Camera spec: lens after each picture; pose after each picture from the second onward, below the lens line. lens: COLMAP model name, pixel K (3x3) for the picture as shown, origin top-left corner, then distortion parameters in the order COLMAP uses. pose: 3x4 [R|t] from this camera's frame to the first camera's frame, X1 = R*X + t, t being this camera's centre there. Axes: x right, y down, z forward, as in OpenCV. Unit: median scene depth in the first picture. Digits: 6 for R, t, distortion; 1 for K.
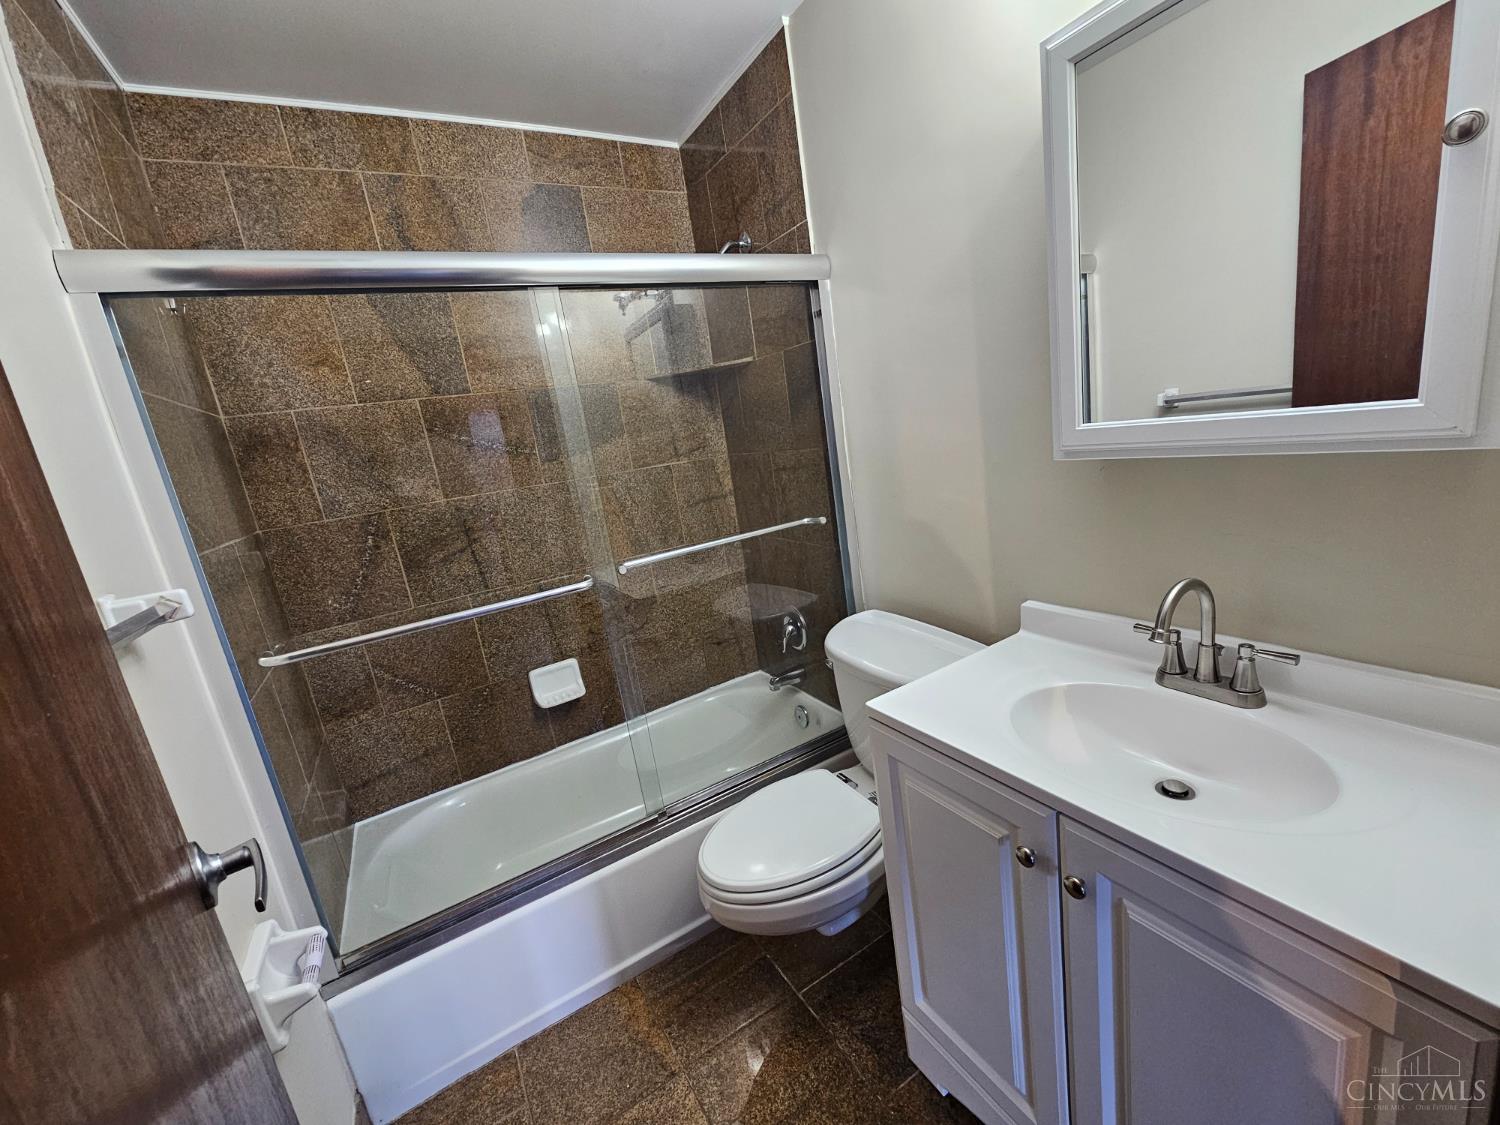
lens RADIAL K [[617.4, 0, 744.7], [0, 617.4, 567.3], [0, 0, 1]] dist [0.001344, -0.004019]
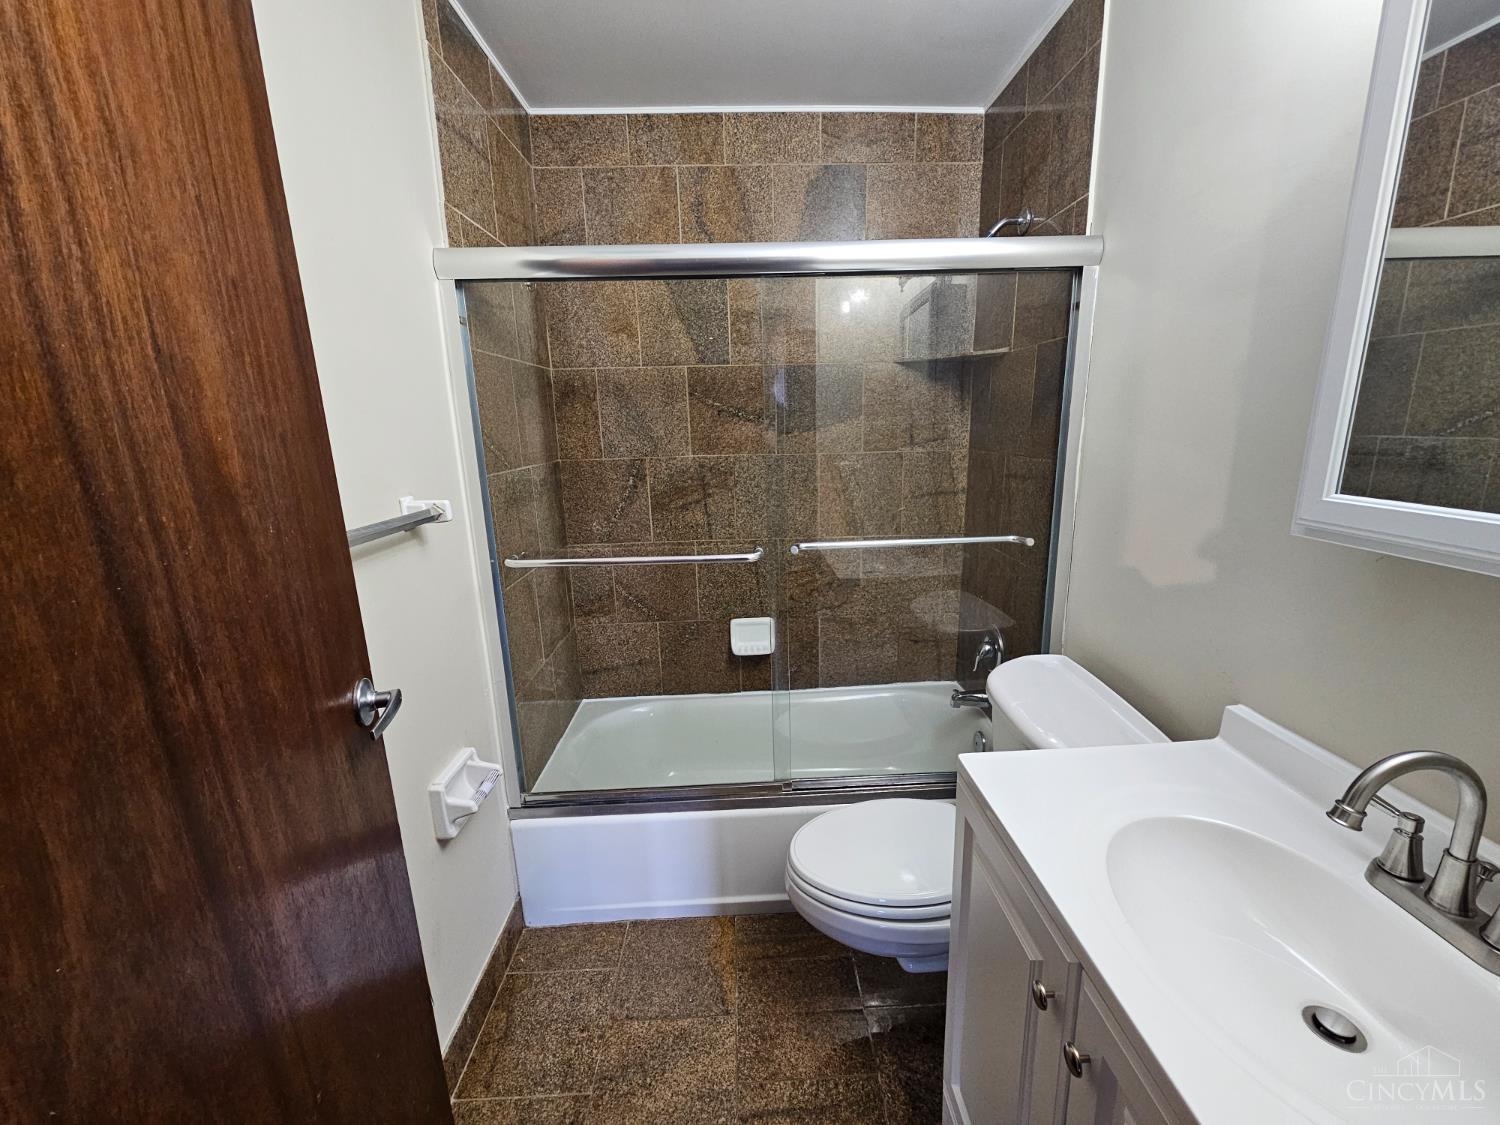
lens RADIAL K [[609.2, 0, 750.0], [0, 609.2, 562.5], [0, 0, 1]] dist [-0.001579, -0.000079]
pose [[0.870963, 0.221815, -0.438431, 0.158527], [-0.199864, 0.975081, 0.096283, -0.048965], [0.448863, 0.003767, 0.893593, 0.038076]]
